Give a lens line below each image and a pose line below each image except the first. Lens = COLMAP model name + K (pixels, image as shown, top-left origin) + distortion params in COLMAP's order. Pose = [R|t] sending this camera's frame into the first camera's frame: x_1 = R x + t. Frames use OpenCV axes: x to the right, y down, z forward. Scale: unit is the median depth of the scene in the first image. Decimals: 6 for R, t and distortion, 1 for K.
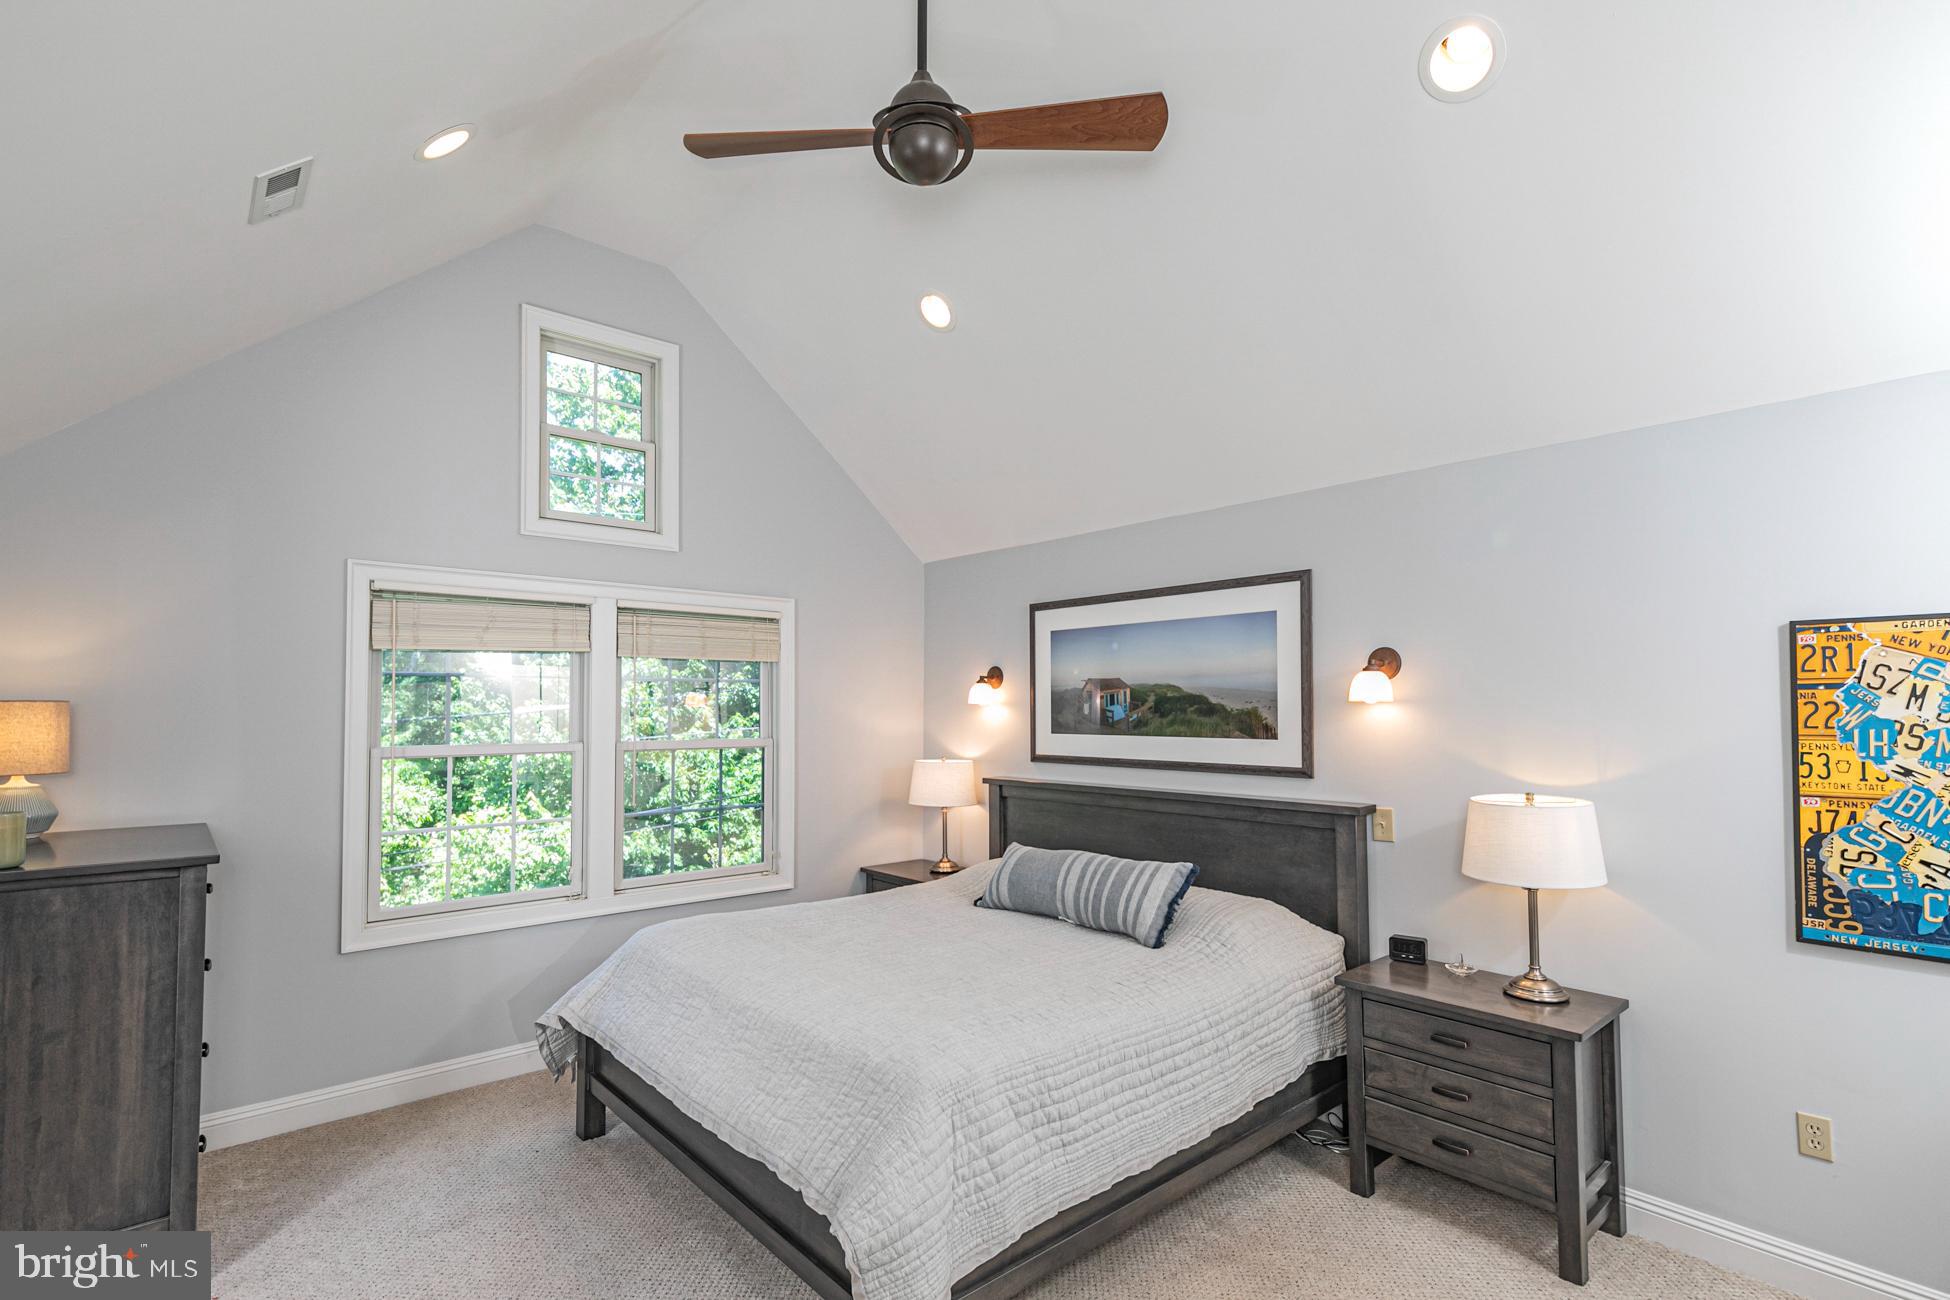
lens RADIAL K [[931.9, 0, 974.4], [0, 931.9, 663.6], [0, 0, 1]] dist [0.008593, -0.002663]
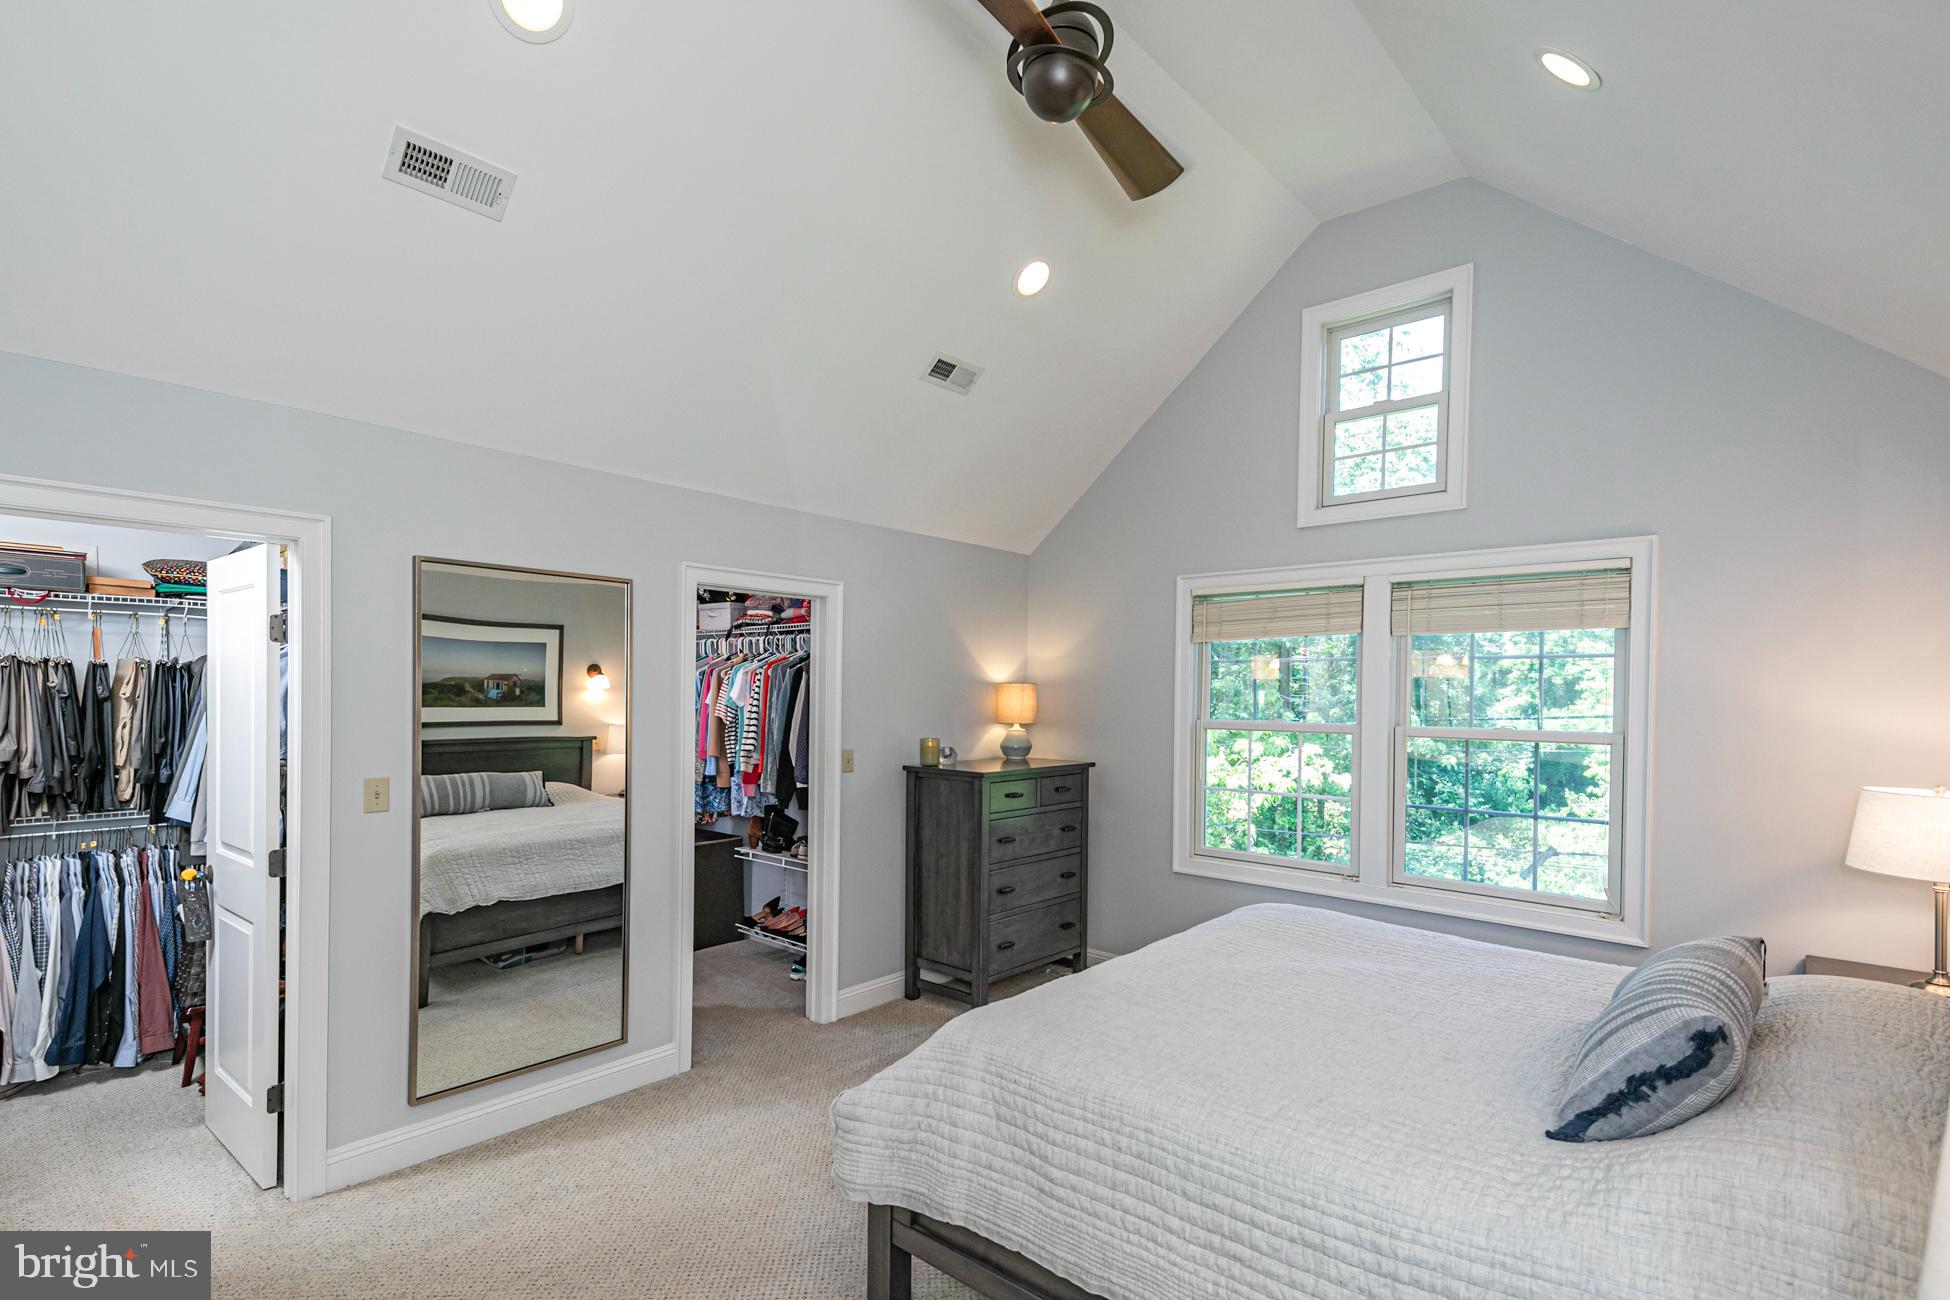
lens RADIAL K [[931.9, 0, 971.3], [0, 931.9, 693.8], [0, 0, 1]] dist [0.008593, -0.002663]
pose [[0.120781, 0.005352, -0.992665, 0.616696], [0.039420, 0.999171, 0.010183, 0.030909], [0.991896, -0.040361, 0.120469, 0.557194]]
